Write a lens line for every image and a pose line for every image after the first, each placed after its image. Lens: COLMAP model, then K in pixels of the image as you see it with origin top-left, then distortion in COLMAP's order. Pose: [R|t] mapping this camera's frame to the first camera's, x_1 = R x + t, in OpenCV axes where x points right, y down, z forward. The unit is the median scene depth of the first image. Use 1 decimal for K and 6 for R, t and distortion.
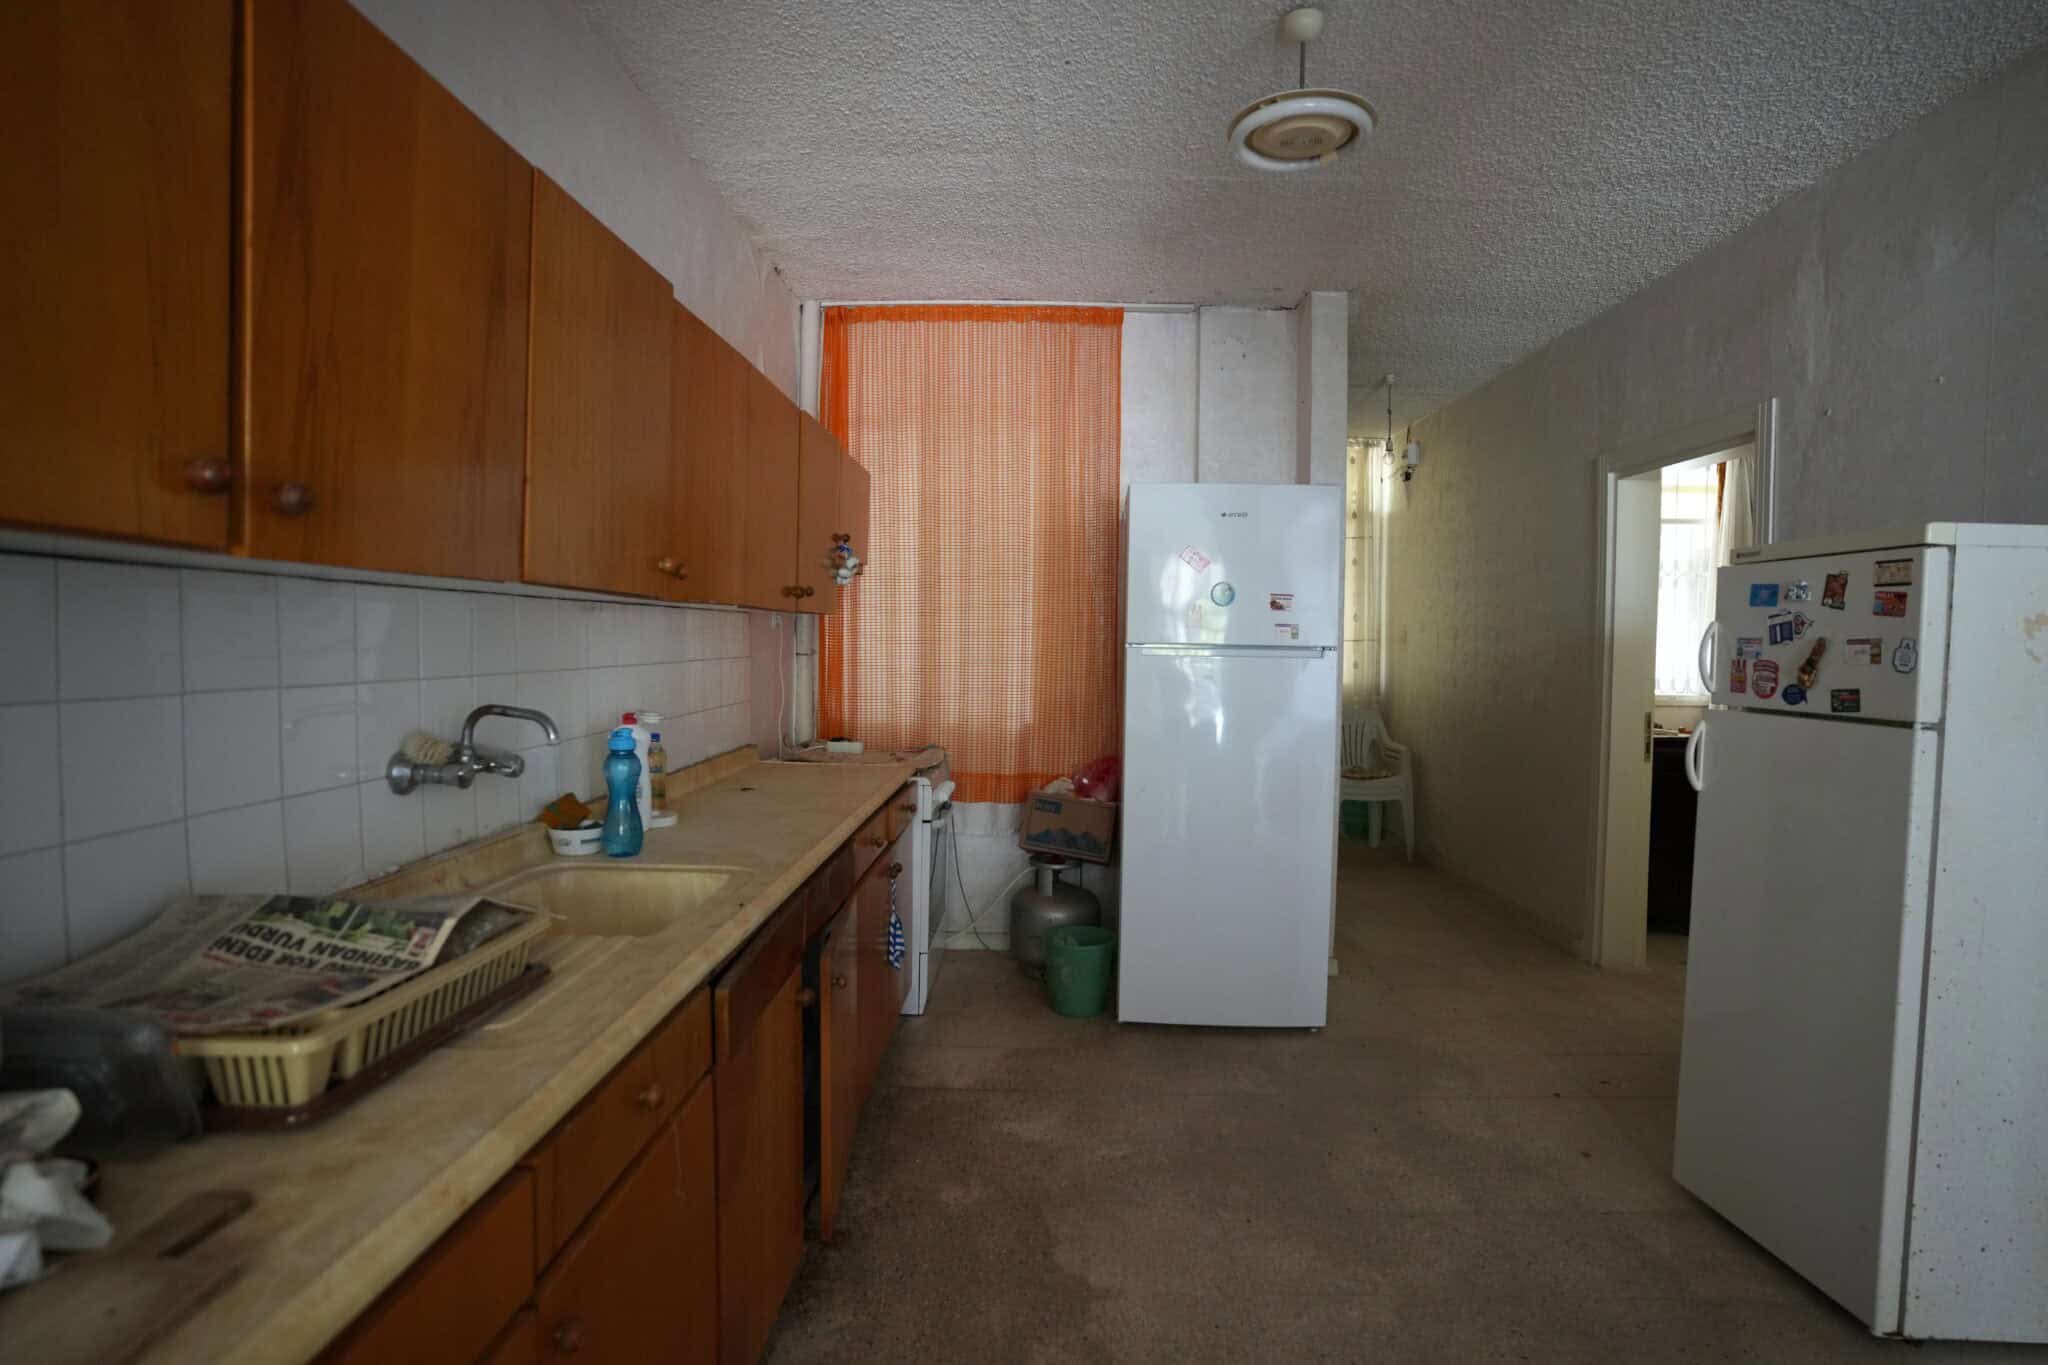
lens RADIAL K [[1009.0, 0, 1025.7], [0, 1009.0, 674.8], [0, 0, 1]] dist [-0.078676, 0.039237]
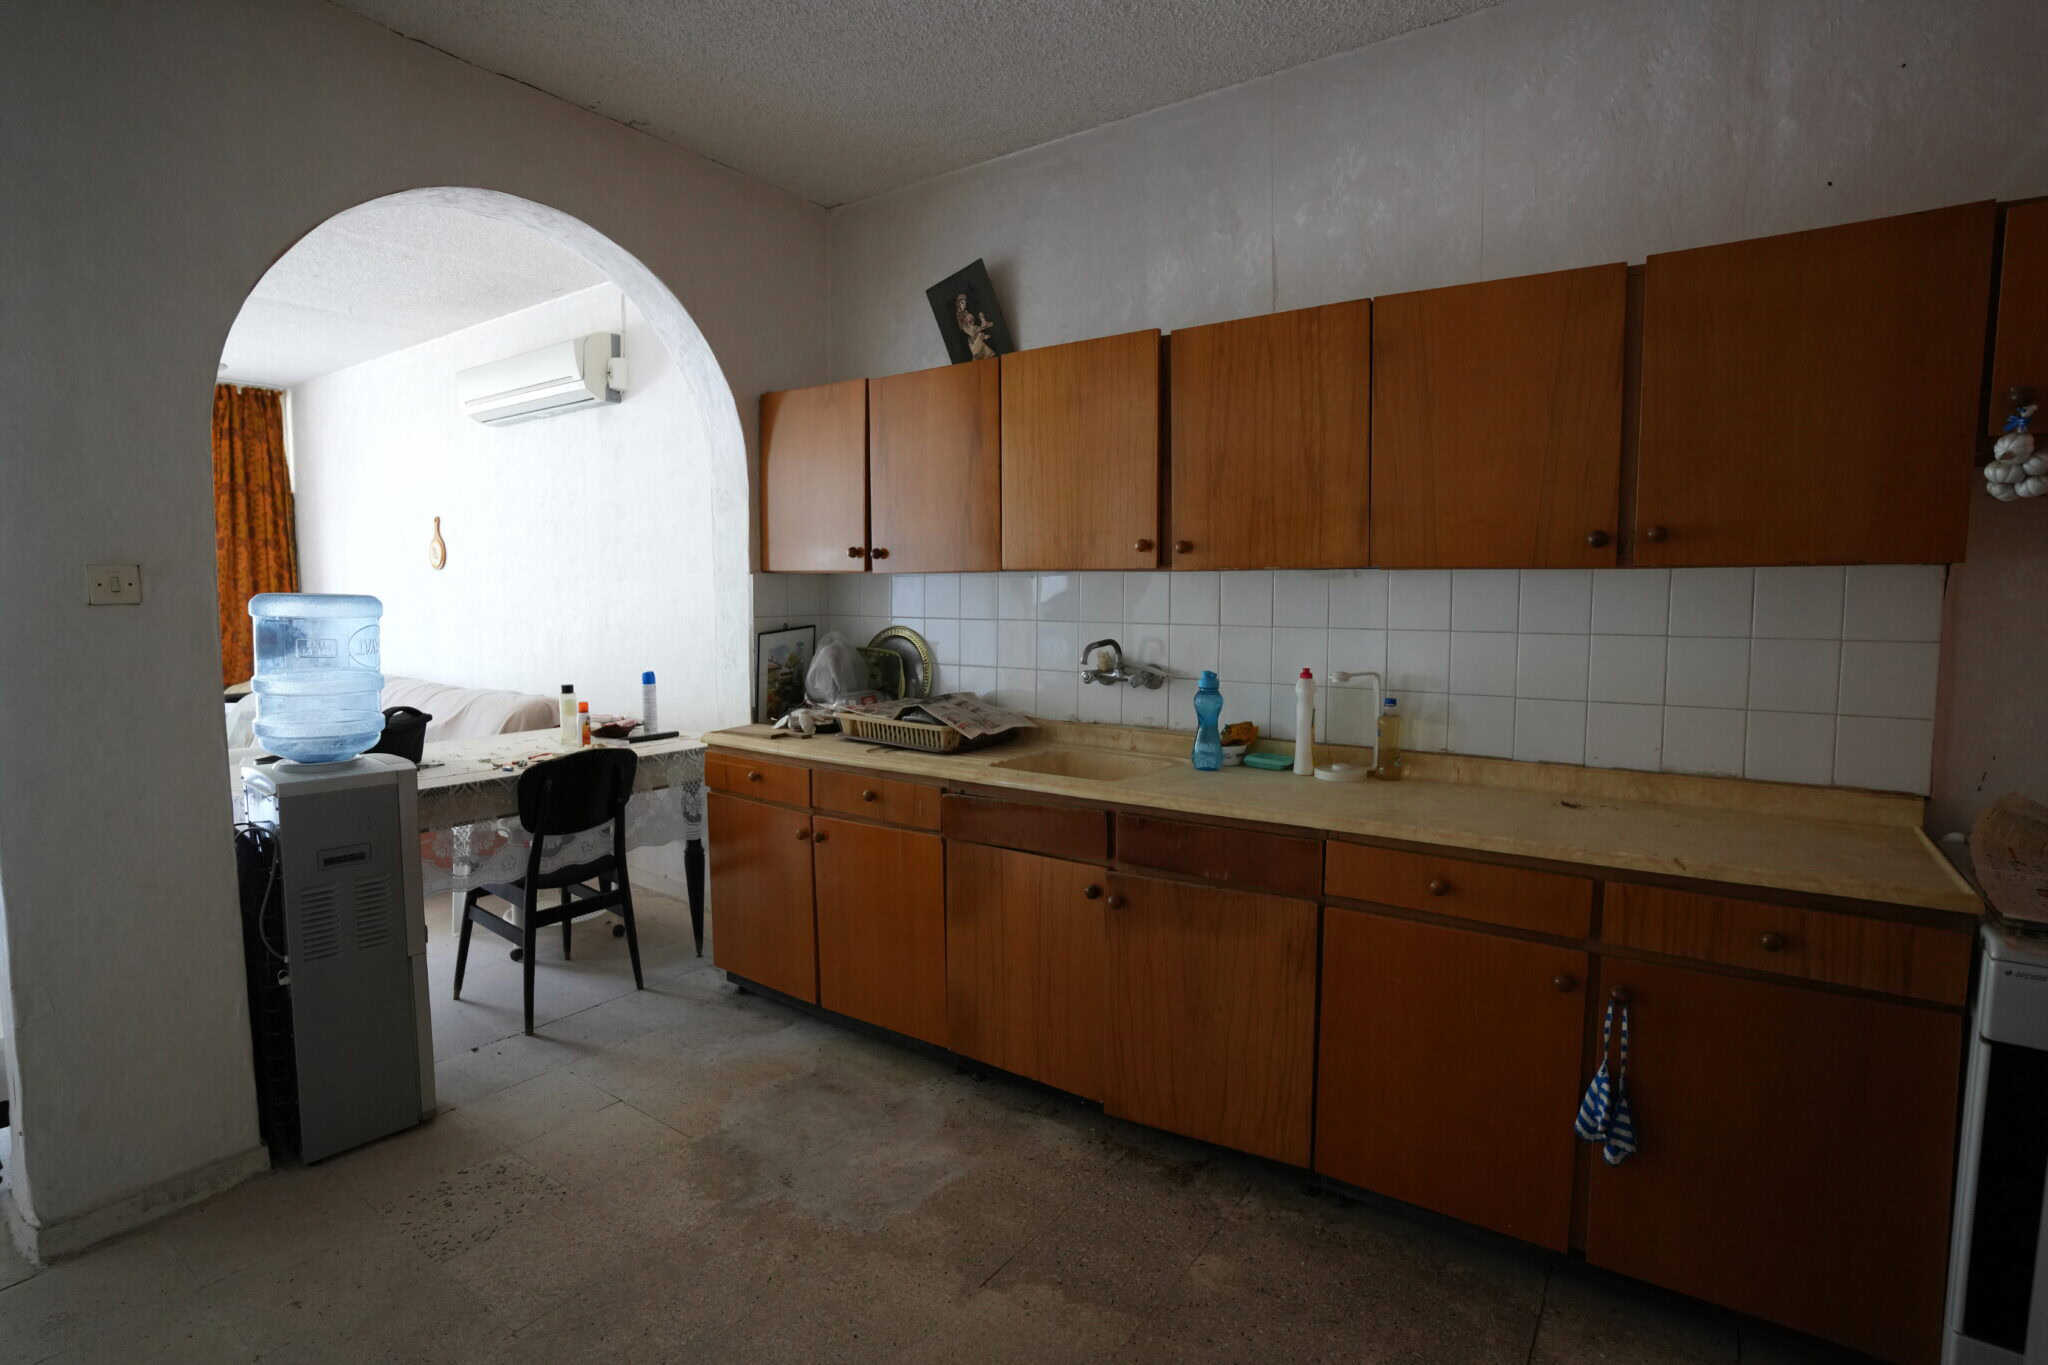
lens RADIAL K [[1009.0, 0, 1025.7], [0, 1009.0, 674.8], [0, 0, 1]] dist [-0.078676, 0.039237]
pose [[-0.554732, 0.060036, -0.829860, 0.474856], [-0.037242, 0.994602, 0.096850, -0.034522], [0.831195, 0.084631, -0.549502, 0.898874]]
